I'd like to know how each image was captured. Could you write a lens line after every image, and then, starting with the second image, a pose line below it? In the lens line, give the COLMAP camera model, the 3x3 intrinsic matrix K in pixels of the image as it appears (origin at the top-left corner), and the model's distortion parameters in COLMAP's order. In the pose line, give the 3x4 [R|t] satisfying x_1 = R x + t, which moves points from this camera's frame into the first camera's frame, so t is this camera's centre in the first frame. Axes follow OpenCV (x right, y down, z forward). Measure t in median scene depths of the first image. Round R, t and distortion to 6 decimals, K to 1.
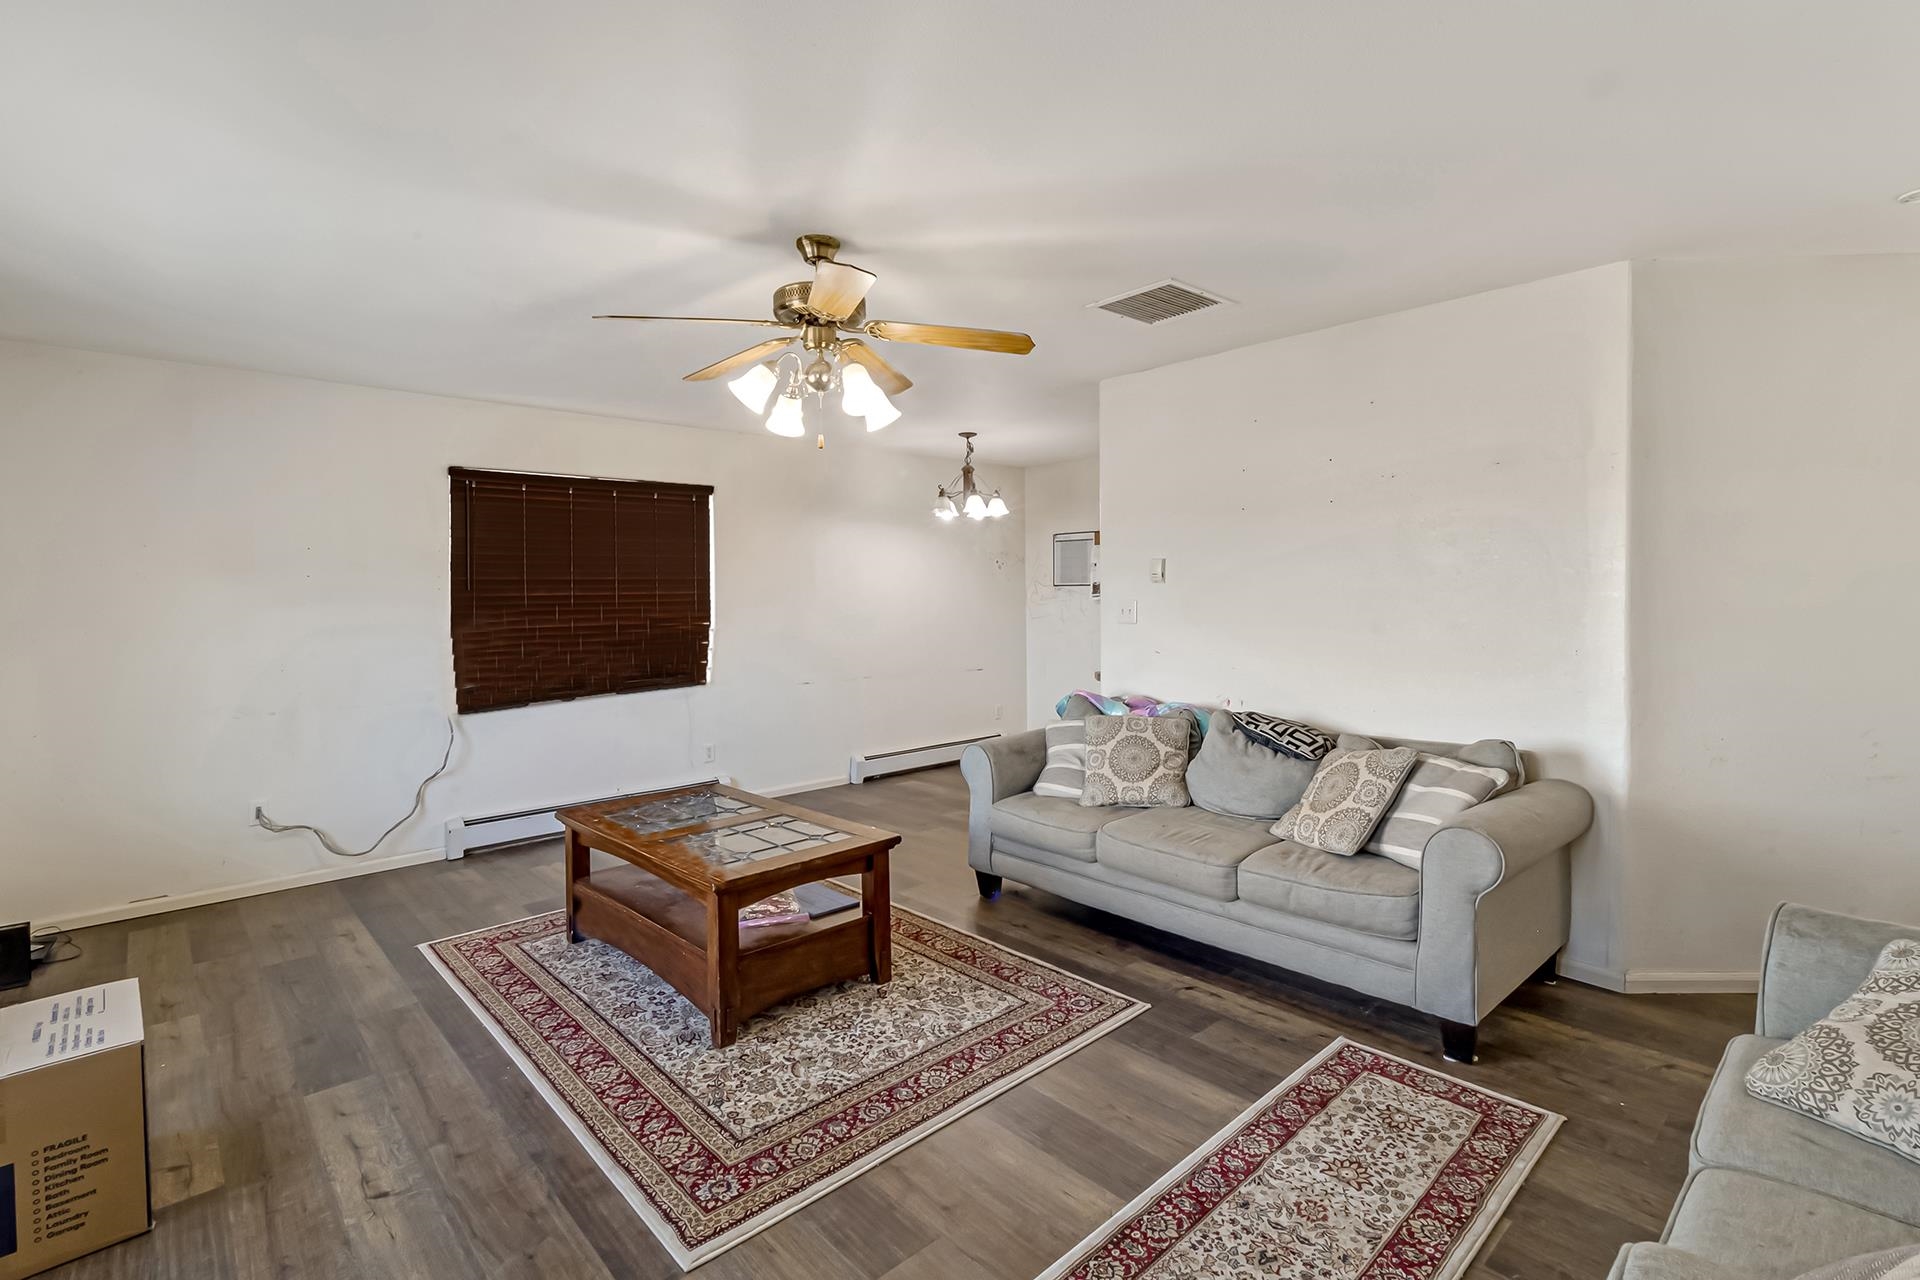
lens RADIAL K [[889.9, 0, 973.1], [0, 889.9, 603.5], [0, 0, 1]] dist [0.001884, 0.000269]
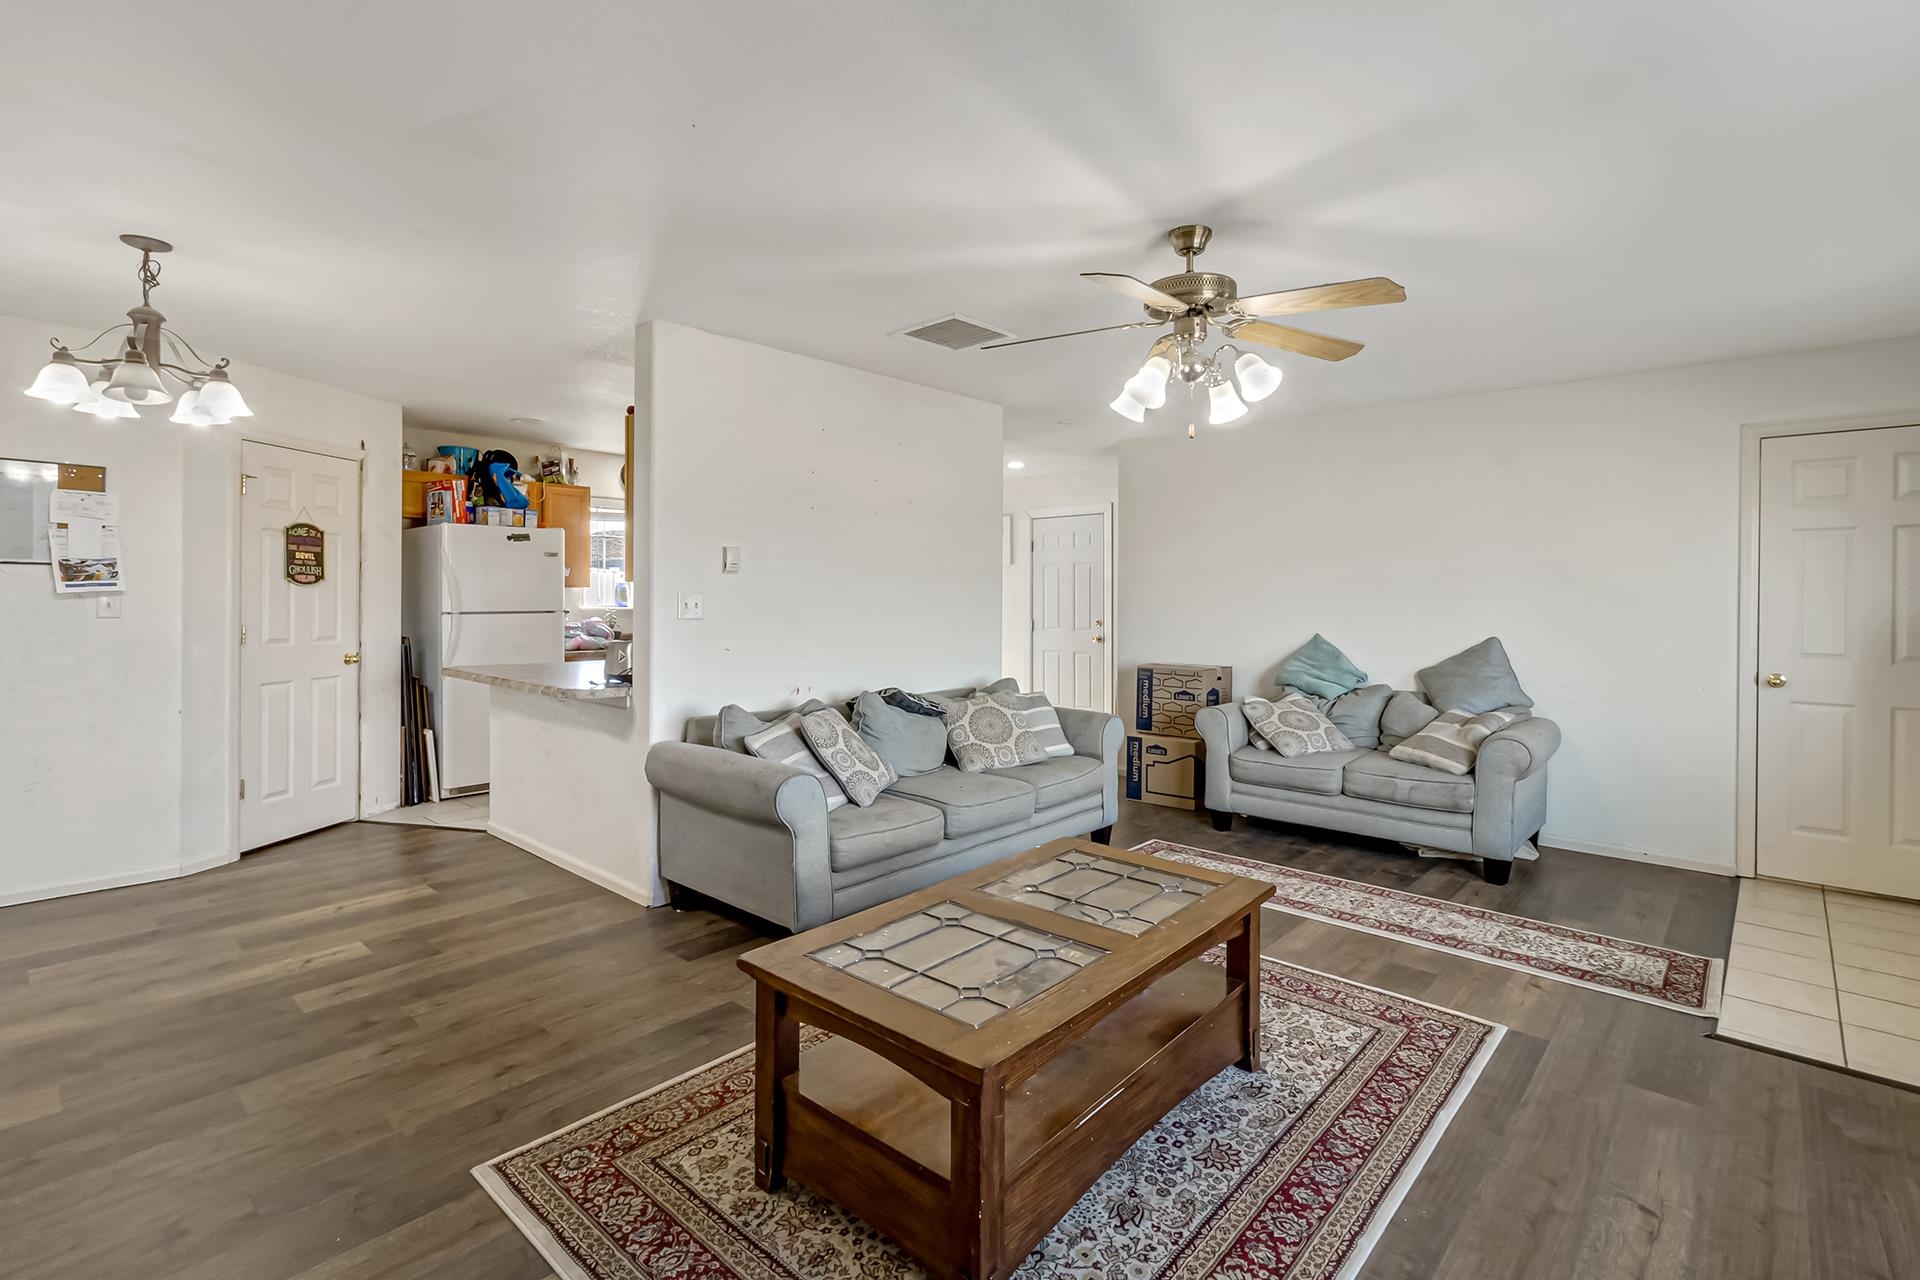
lens RADIAL K [[887.8, 0, 967.4], [0, 887.8, 598.9], [0, 0, 1]] dist [0.000502, 0.000764]
pose [[-0.083270, 0.001057, 0.996527, -1.190209], [0.004907, 0.999988, -0.000651, 0.007353], [-0.996515, 0.004835, -0.083274, 1.381357]]
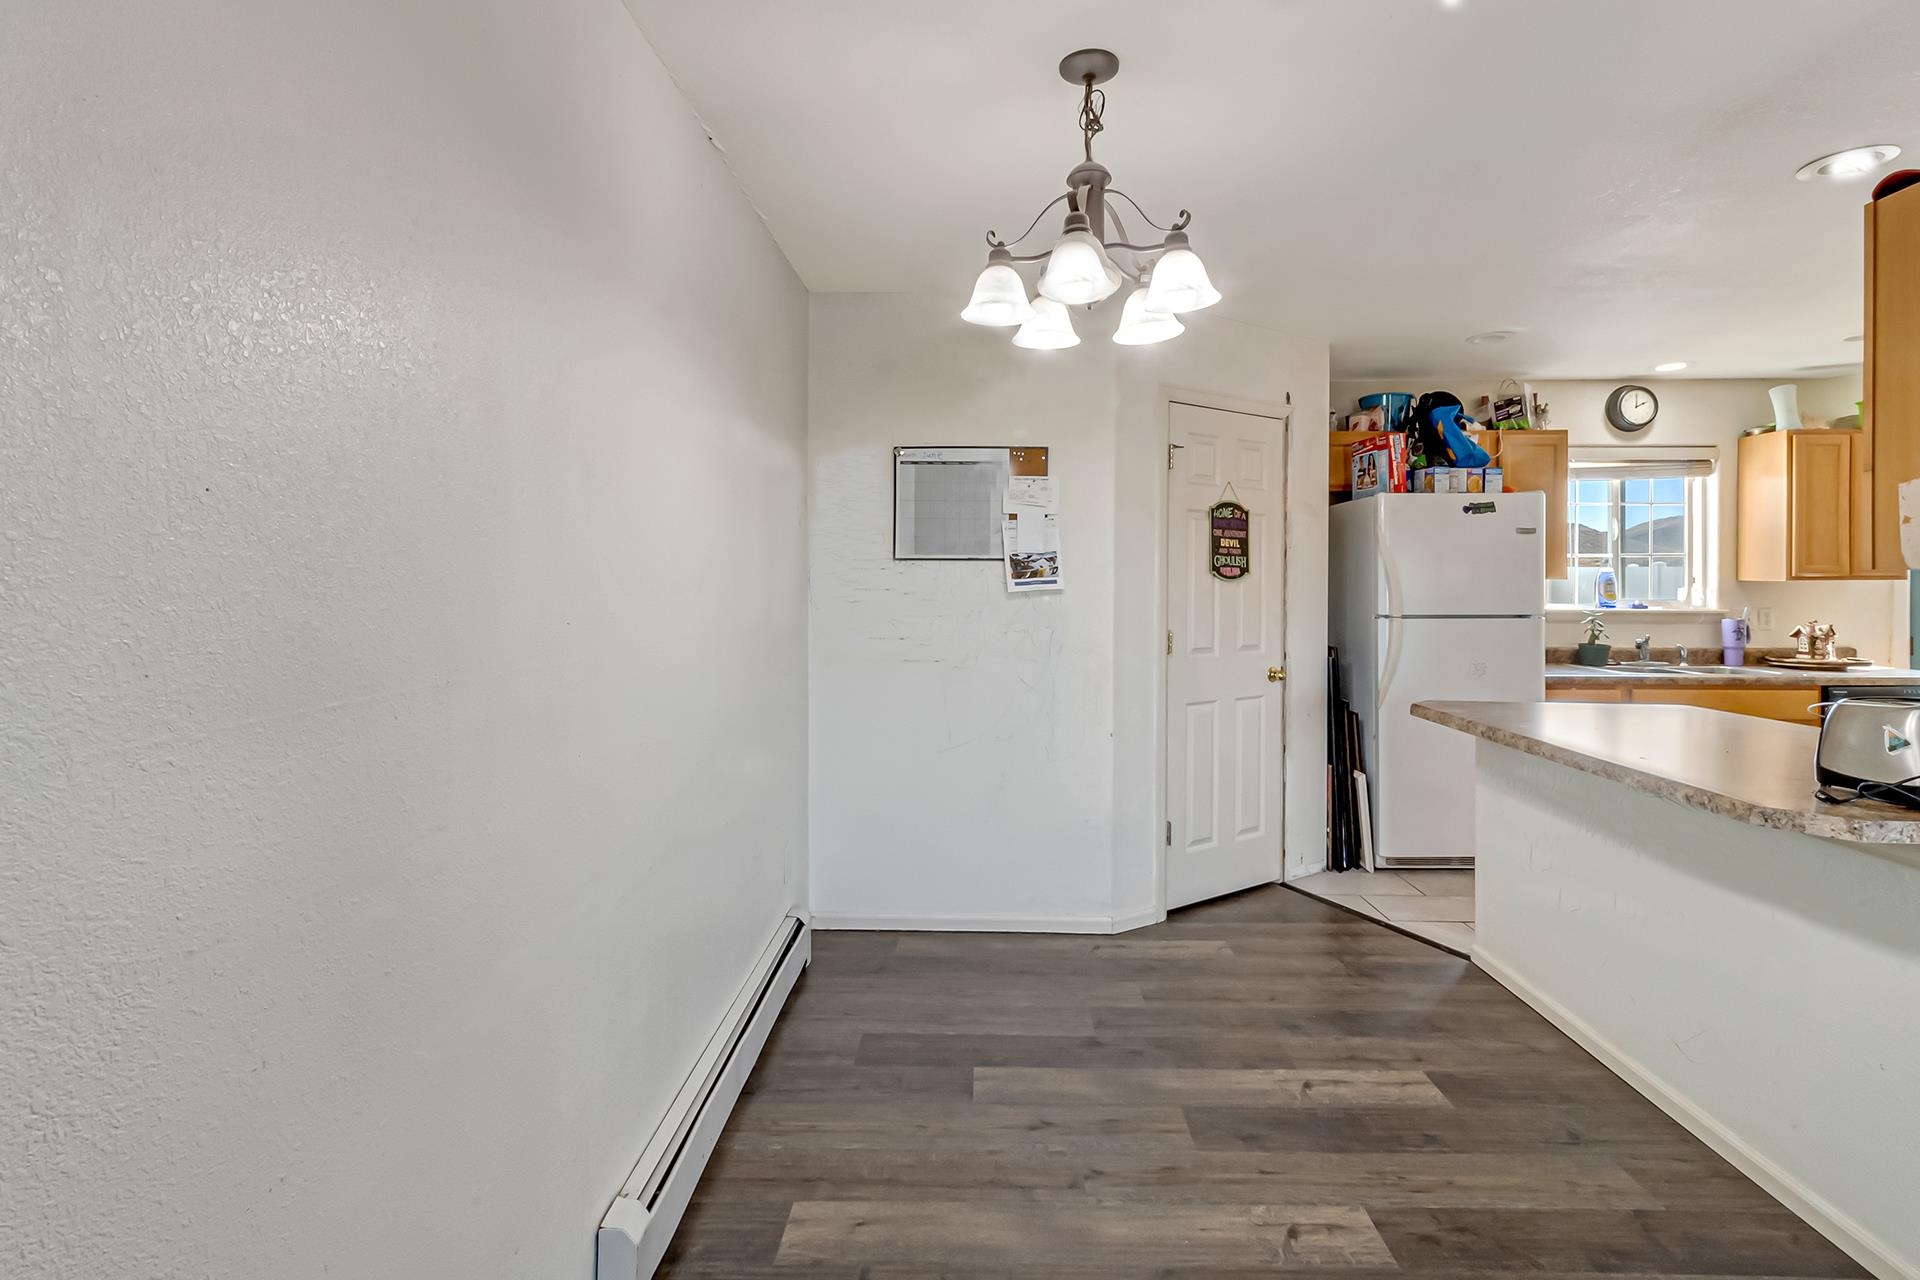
lens RADIAL K [[906.1, 0, 965.3], [0, 906.1, 602.2], [0, 0, 1]] dist [0.001626, 0.000364]
pose [[0.705476, -0.009371, 0.708672, -0.610796], [0.002518, 0.999939, 0.010716, -0.009558], [-0.708729, -0.005775, 0.705457, 1.846013]]
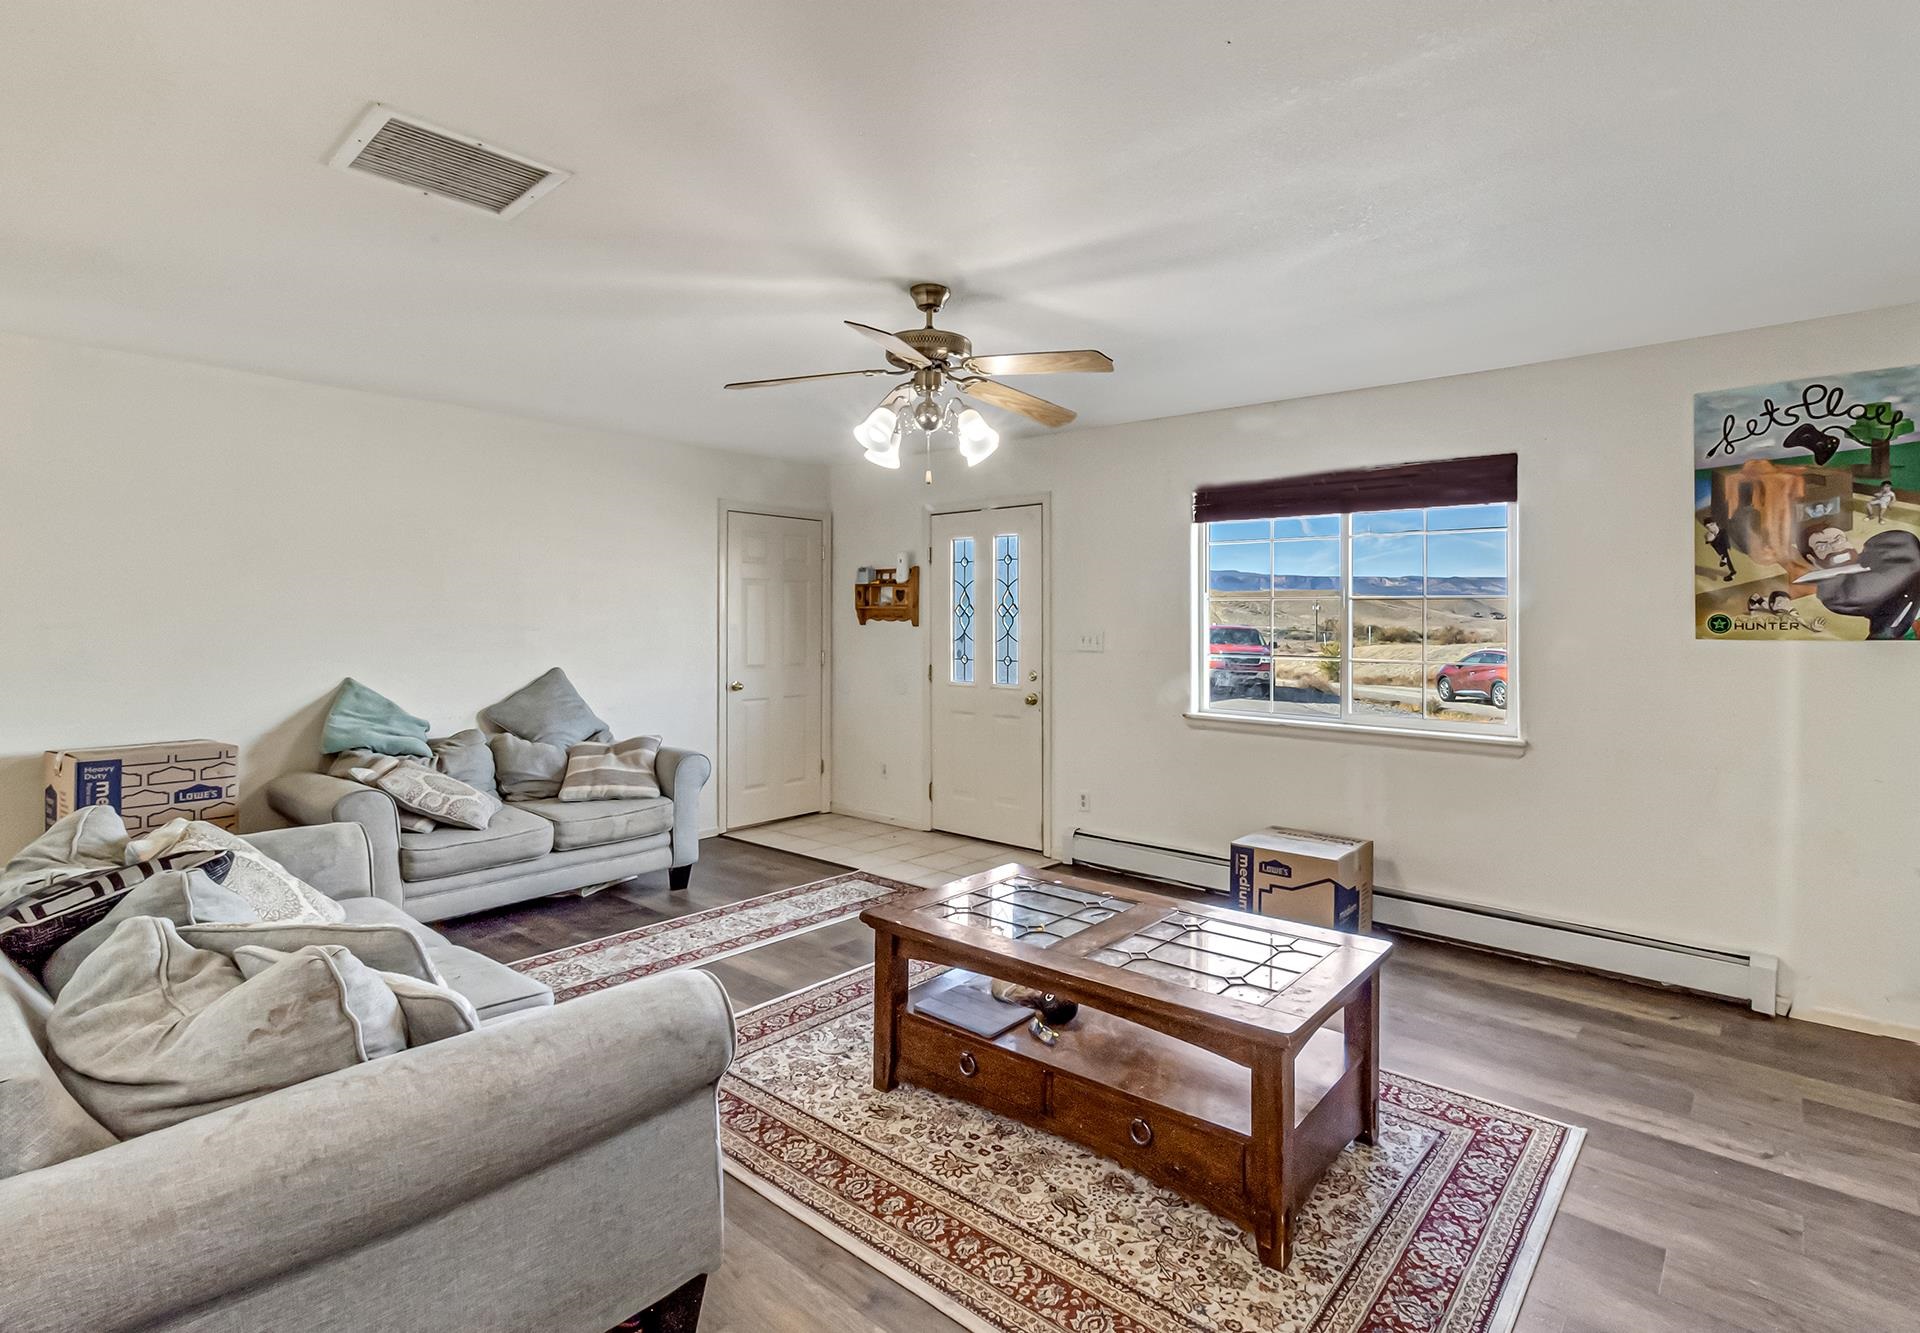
lens RADIAL K [[937.2, 0, 1006.5], [0, 937.2, 610.7], [0, 0, 1]] dist [-0.009545, 0.000179]
pose [[-0.992457, 0.004678, -0.122502, -0.129539], [0.004862, 0.999987, -0.001202, -0.021443], [0.122495, -0.001788, -0.992468, 2.198822]]
